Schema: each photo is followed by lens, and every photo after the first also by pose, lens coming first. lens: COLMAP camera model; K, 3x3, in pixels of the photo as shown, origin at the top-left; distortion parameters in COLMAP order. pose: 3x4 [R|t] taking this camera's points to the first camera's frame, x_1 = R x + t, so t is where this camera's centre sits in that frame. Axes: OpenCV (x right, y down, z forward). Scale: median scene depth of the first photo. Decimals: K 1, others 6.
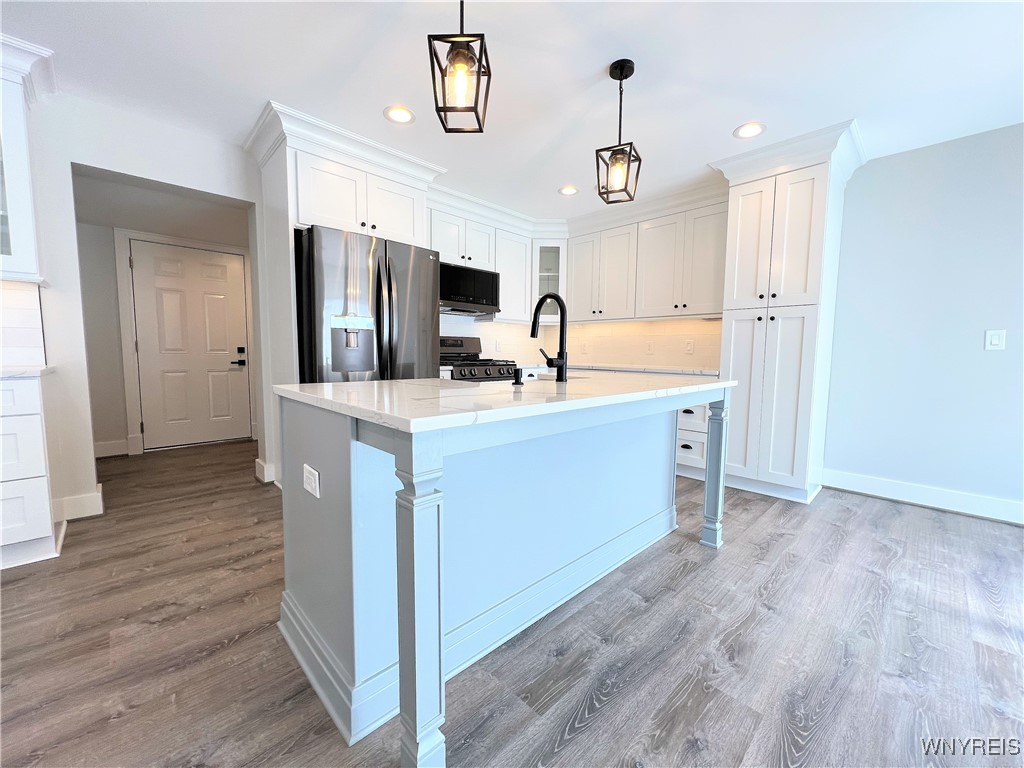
lens RADIAL K [[410.8, 0, 510.1], [0, 410.8, 386.1], [0, 0, 1]] dist [-0.001291, 0.000875]
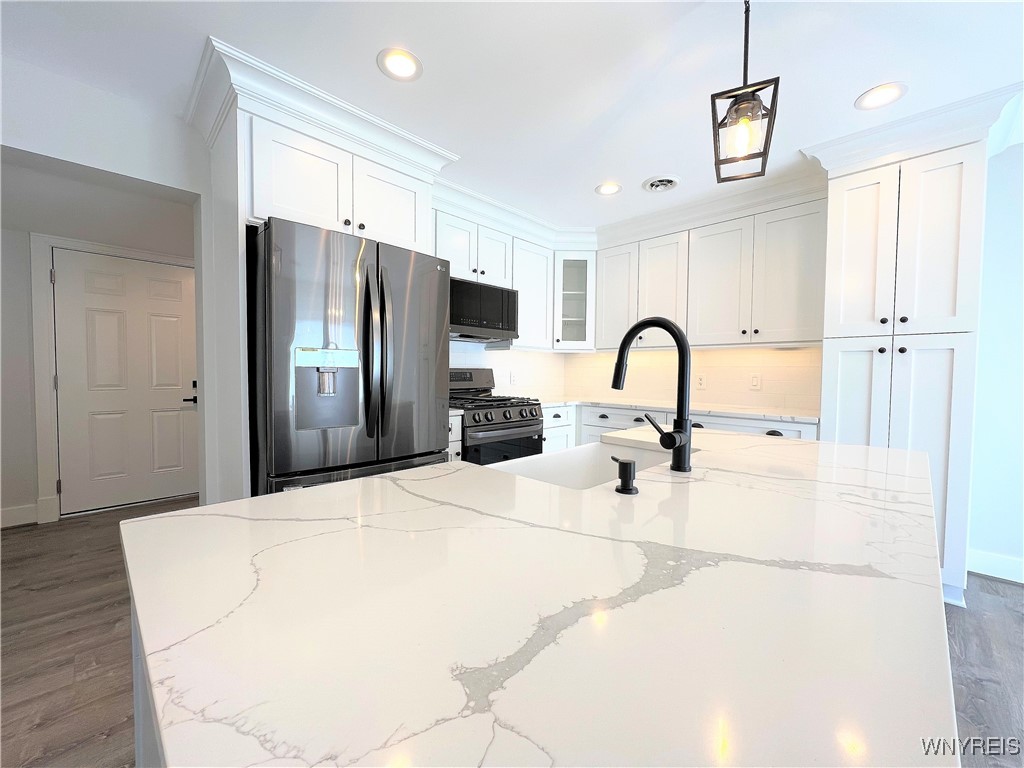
lens RADIAL K [[412.5, 0, 510.0], [0, 412.5, 386.4], [0, 0, 1]] dist [-0.002357, -0.000047]
pose [[0.999832, -0.001862, 0.018260, -0.067011], [0.002746, 0.998820, -0.048497, -0.054035], [-0.018148, 0.048539, 0.998656, 0.226523]]
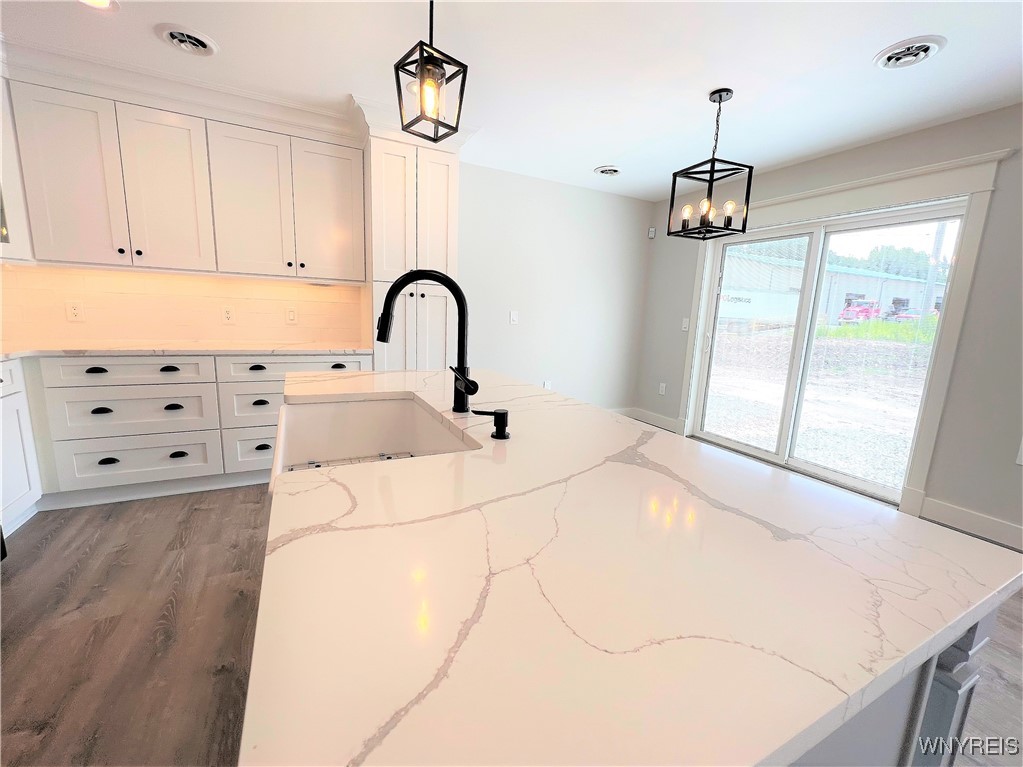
lens RADIAL K [[425.1, 0, 516.9], [0, 425.1, 387.4], [0, 0, 1]] dist [-0.001655, -0.000162]
pose [[0.292970, -0.167958, 0.941254, -0.263997], [0.041007, 0.985751, 0.163135, -0.084565], [-0.955242, -0.009196, 0.295683, 0.381886]]
